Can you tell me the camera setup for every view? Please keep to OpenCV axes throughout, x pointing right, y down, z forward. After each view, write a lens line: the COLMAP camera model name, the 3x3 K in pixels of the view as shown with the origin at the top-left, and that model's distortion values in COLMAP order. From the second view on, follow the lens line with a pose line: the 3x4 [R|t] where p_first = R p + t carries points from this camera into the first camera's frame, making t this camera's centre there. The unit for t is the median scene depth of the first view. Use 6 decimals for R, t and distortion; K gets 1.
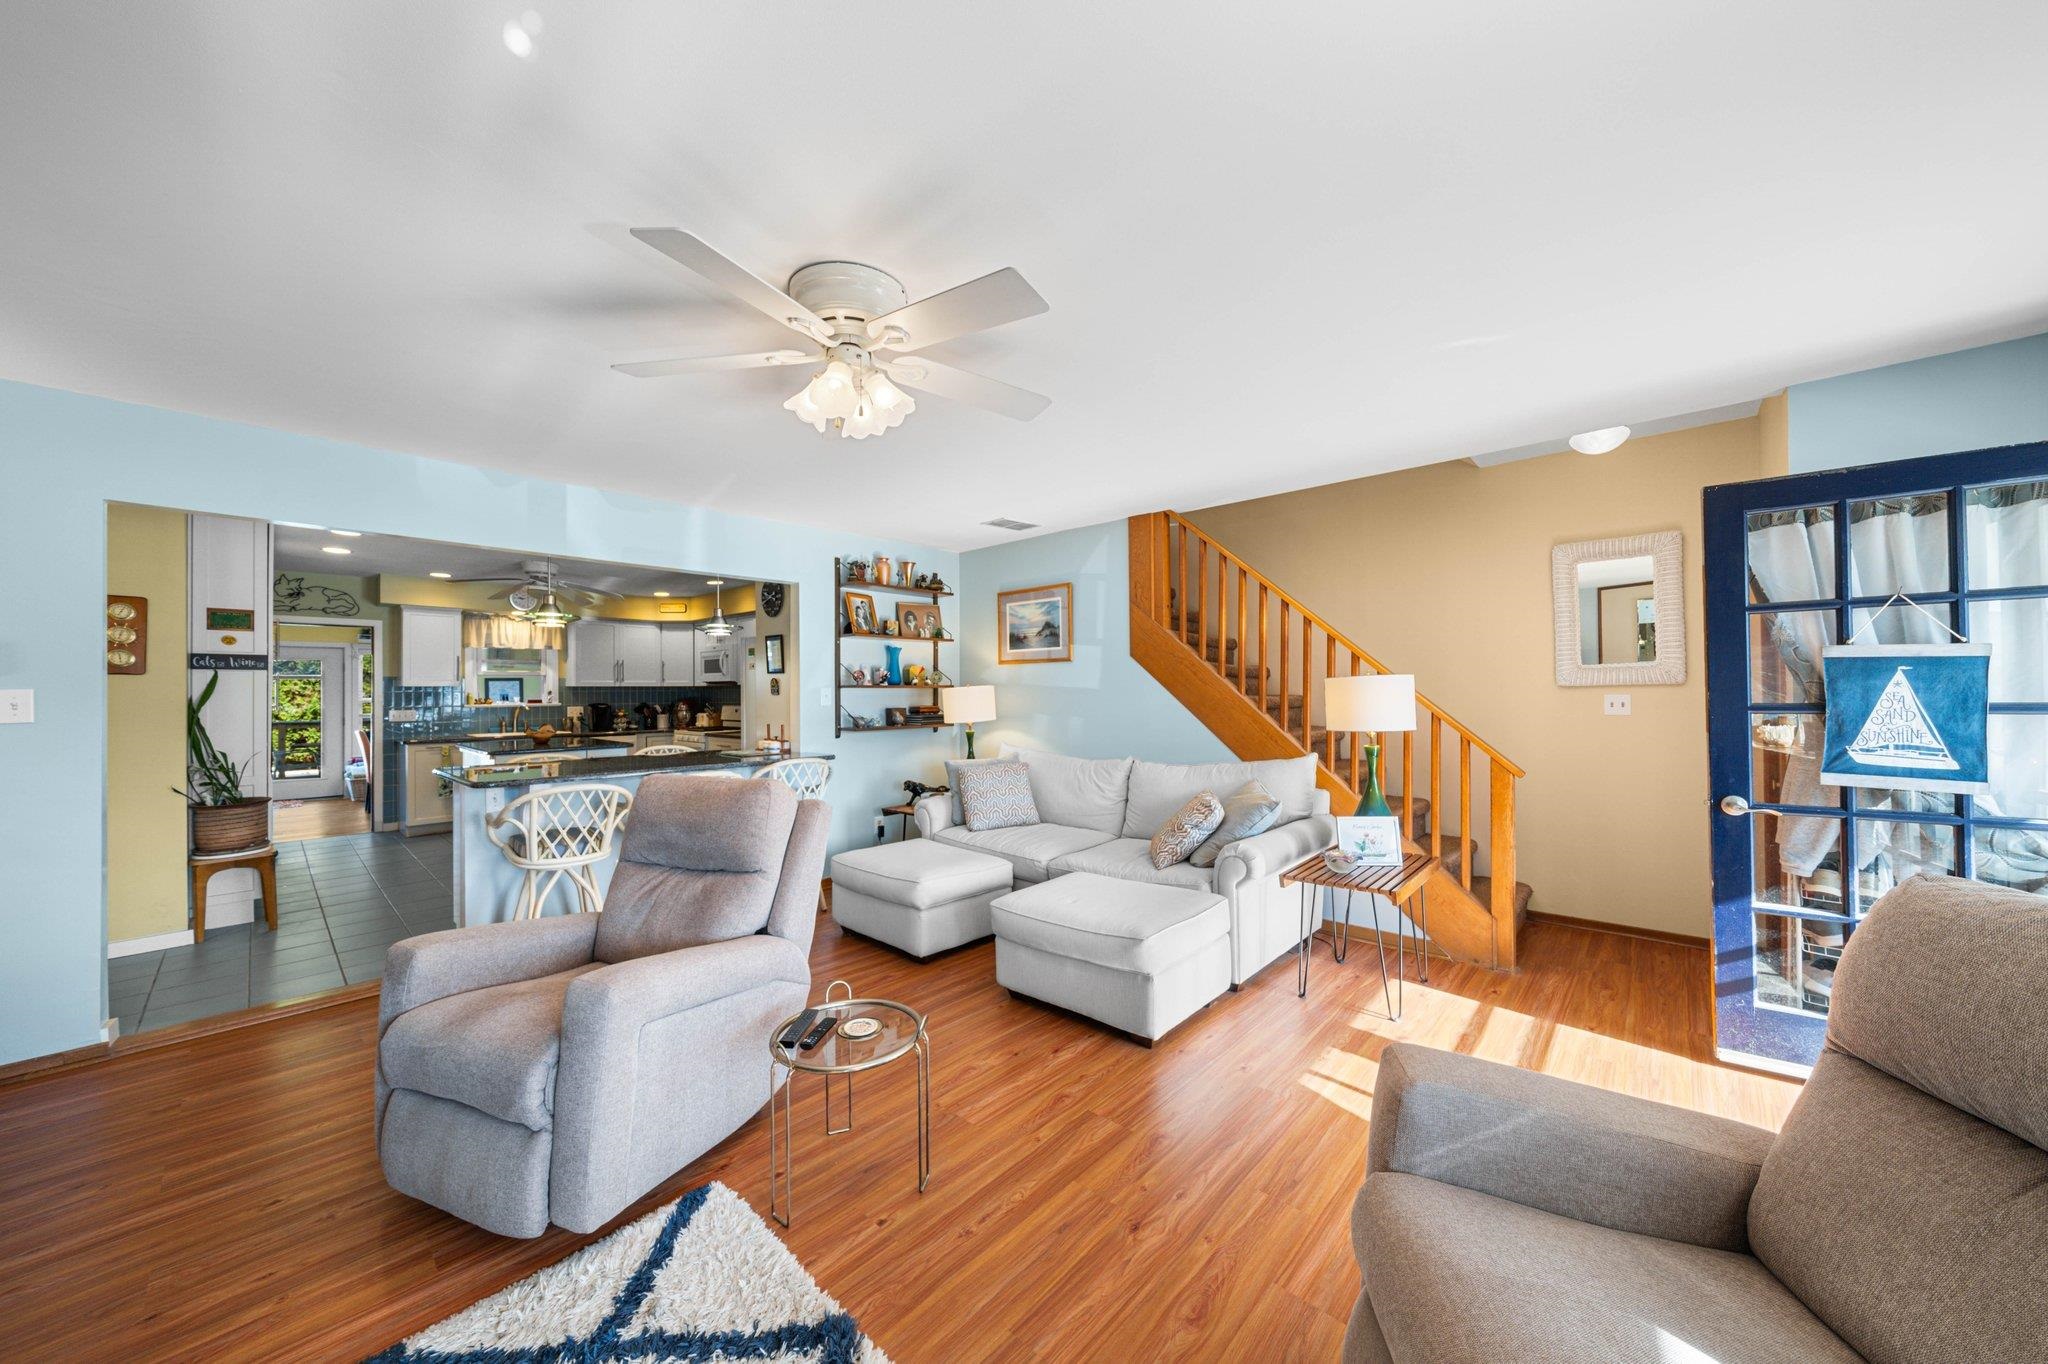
lens RADIAL K [[712.6, 0, 1026.0], [0, 712.6, 683.8], [0, 0, 1]] dist [0.001406, 0.000031]
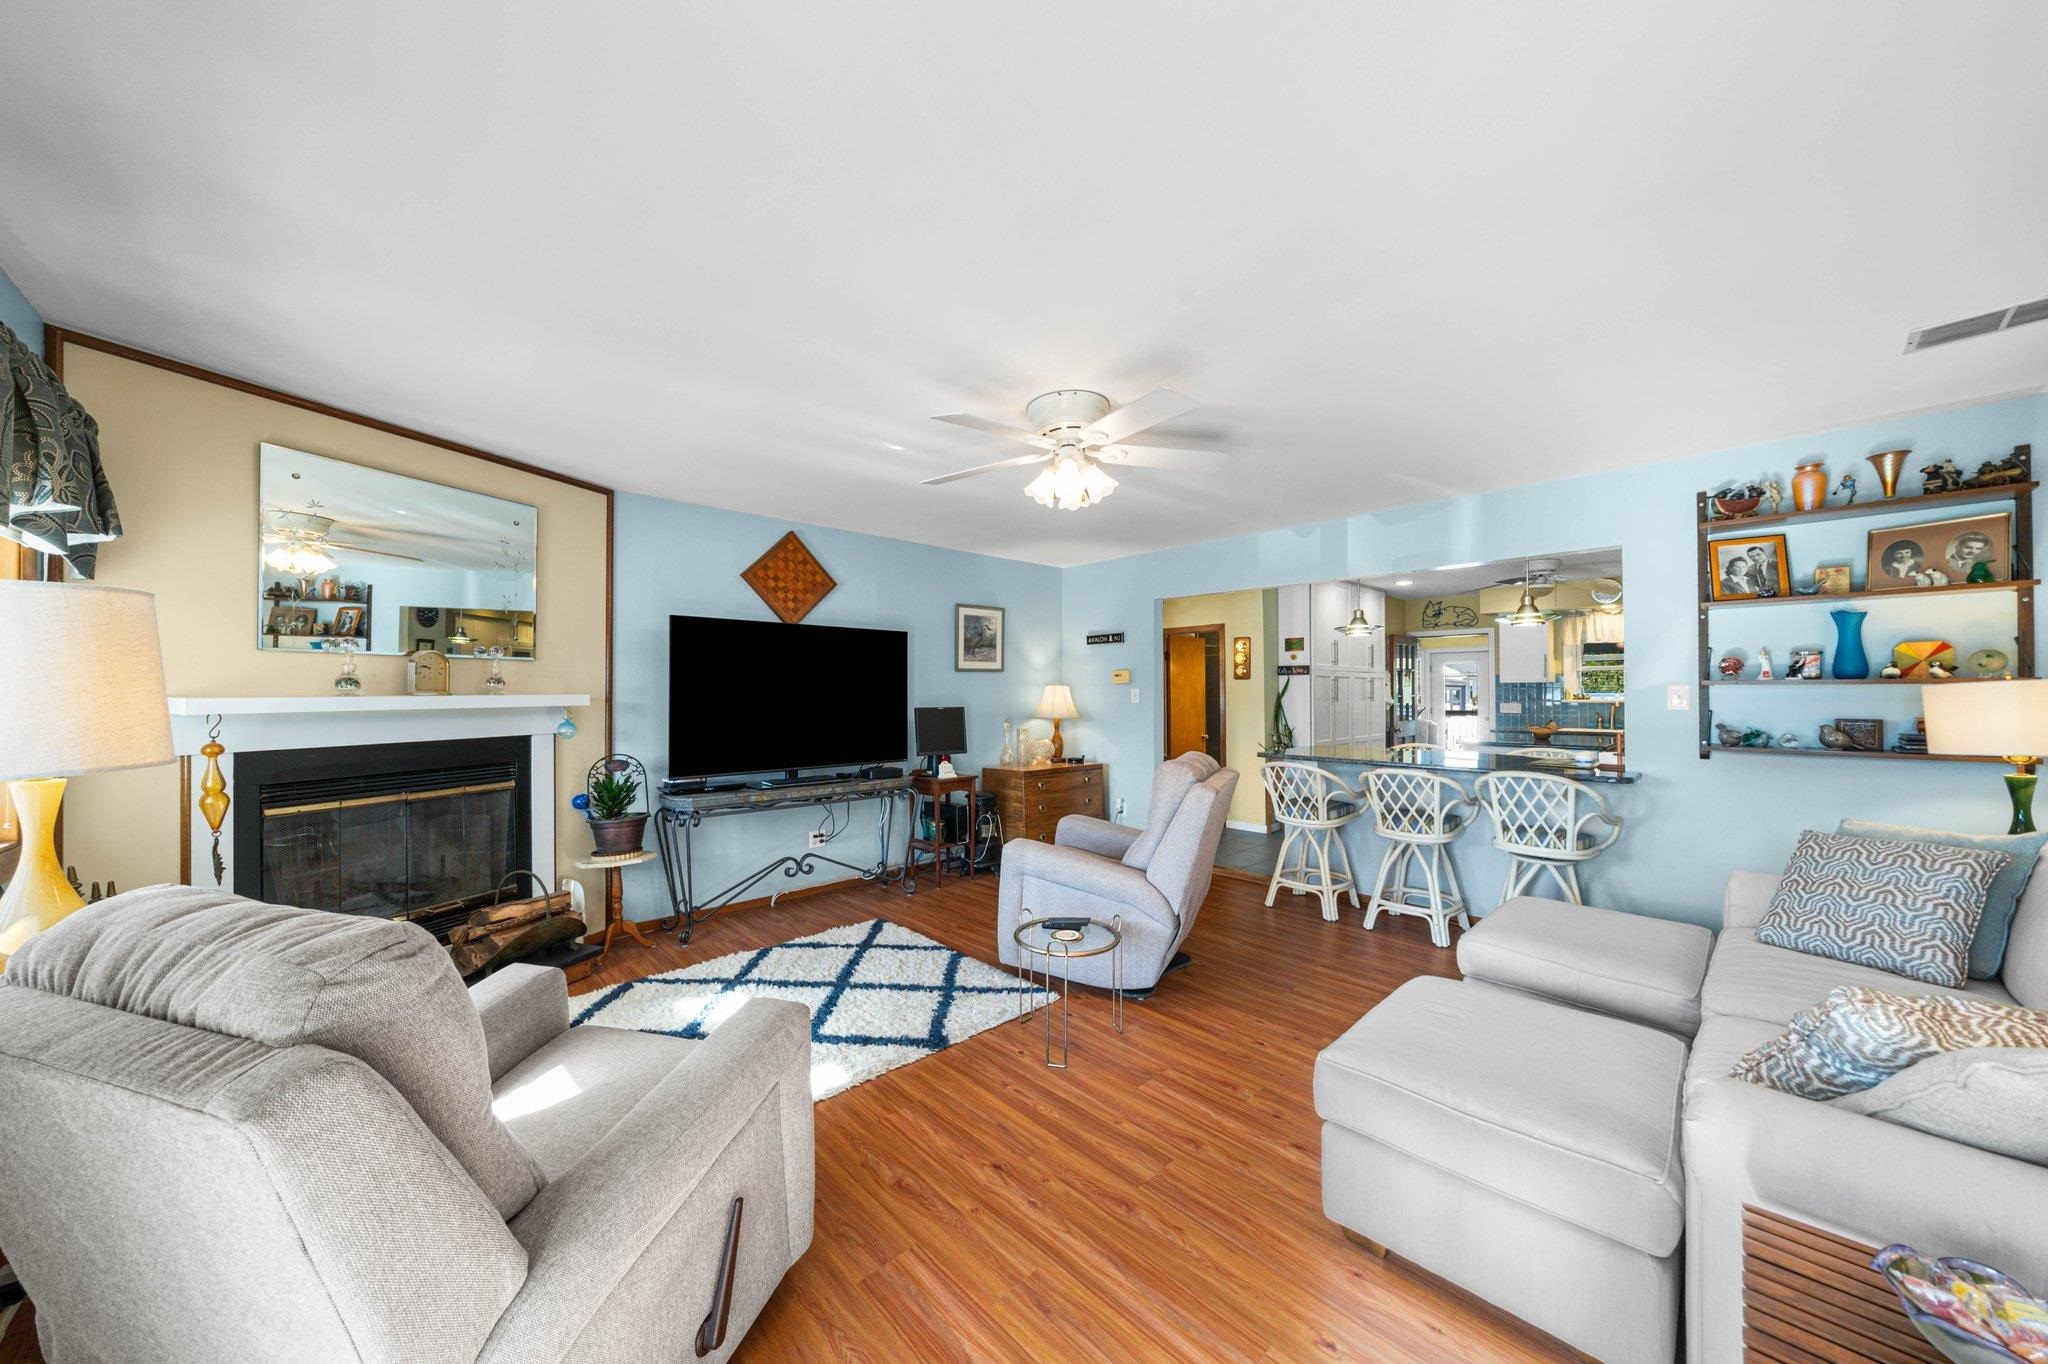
lens RADIAL K [[712.6, 0, 1026.0], [0, 712.6, 685.9], [0, 0, 1]] dist [0.001406, 0.000031]
pose [[-0.073928, 0.000714, -0.997263, 0.455651], [0.014161, 0.999900, -0.000334, -0.001943], [0.997163, -0.014146, -0.073931, 0.404239]]
